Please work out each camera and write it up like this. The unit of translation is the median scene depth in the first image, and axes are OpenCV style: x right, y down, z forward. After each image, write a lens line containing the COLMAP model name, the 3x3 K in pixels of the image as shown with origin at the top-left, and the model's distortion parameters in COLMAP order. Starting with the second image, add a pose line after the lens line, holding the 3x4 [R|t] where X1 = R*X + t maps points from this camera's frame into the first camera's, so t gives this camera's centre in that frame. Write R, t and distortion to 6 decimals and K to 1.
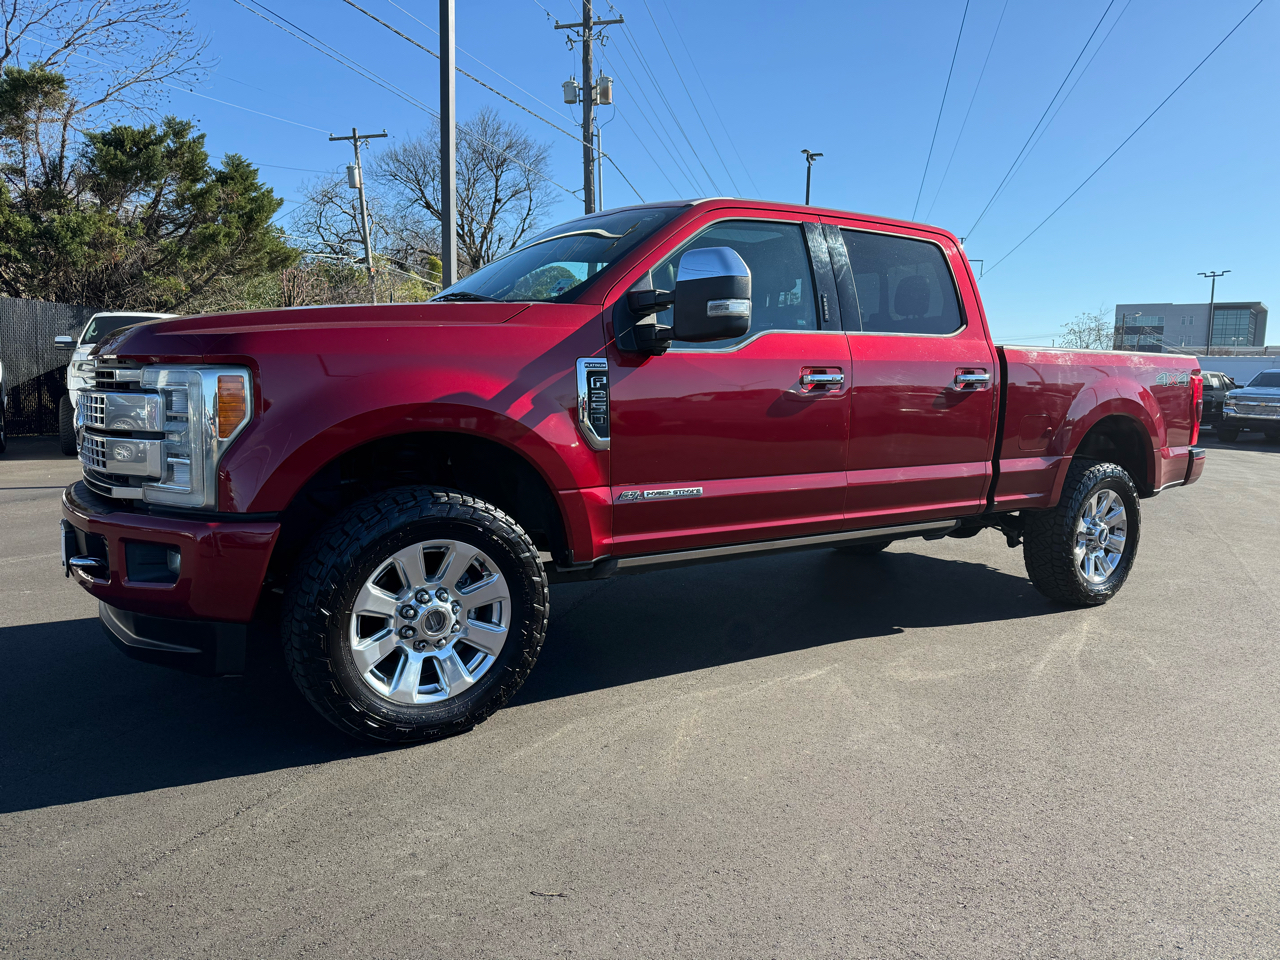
lens RADIAL K [[904.6, 0, 647.3], [0, 904.6, 481.1], [0, 0, 1]] dist [0.027140, -0.033719]
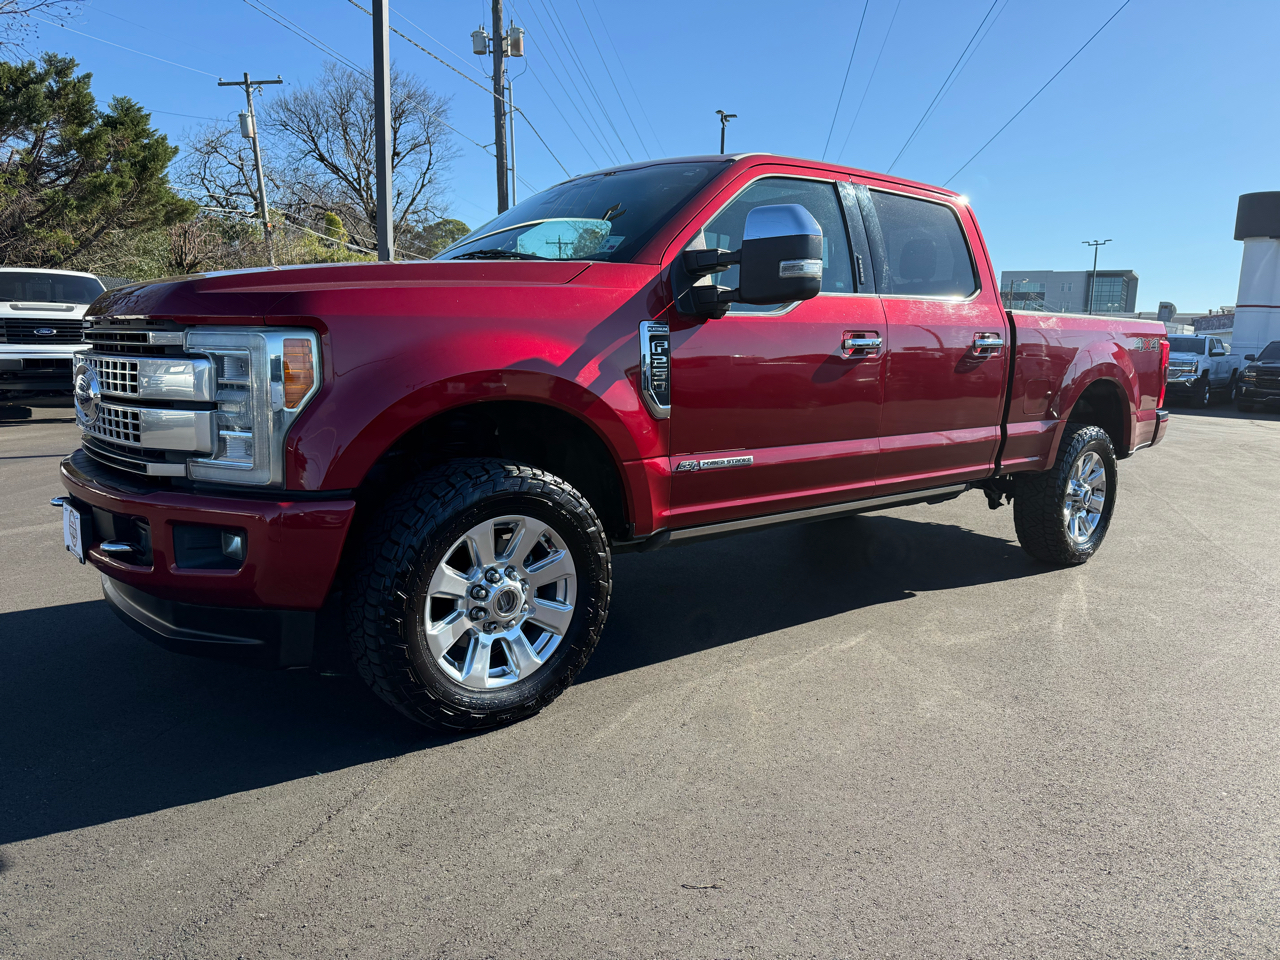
lens RADIAL K [[904.6, 0, 647.3], [0, 904.6, 481.1], [0, 0, 1]] dist [0.027140, -0.033719]
pose [[0.994183, -0.013721, 0.106824, -0.126348], [0.009431, 0.999132, 0.040564, -0.004915], [-0.107288, -0.039321, 0.993450, 0.036215]]
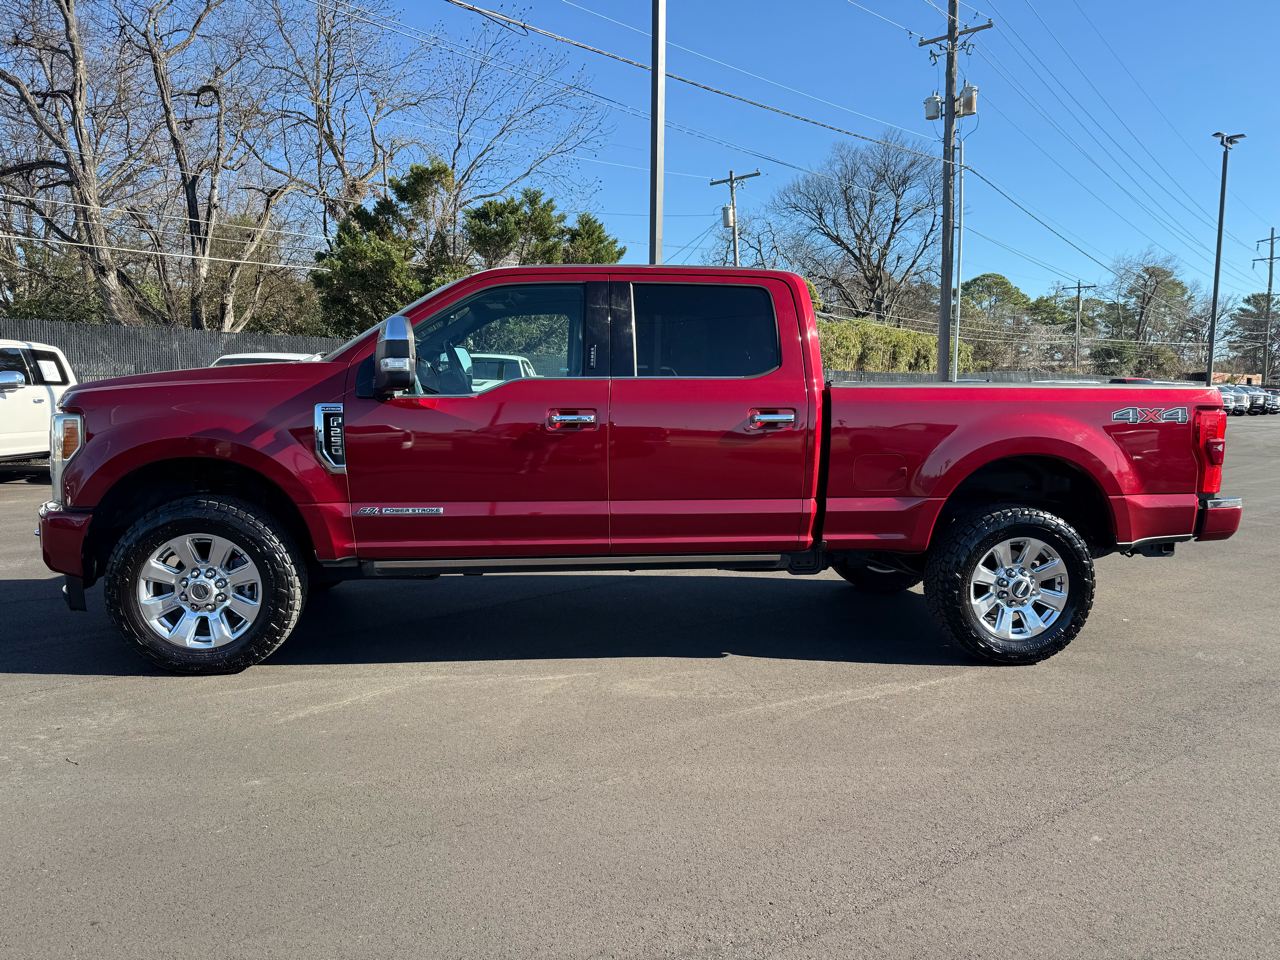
lens RADIAL K [[904.6, 0, 647.3], [0, 904.6, 481.1], [0, 0, 1]] dist [0.027140, -0.033719]
pose [[0.892742, 0.036756, -0.449066, 0.694278], [-0.046492, 0.998862, -0.010669, -0.024039], [0.448163, 0.030403, 0.893435, 0.022066]]
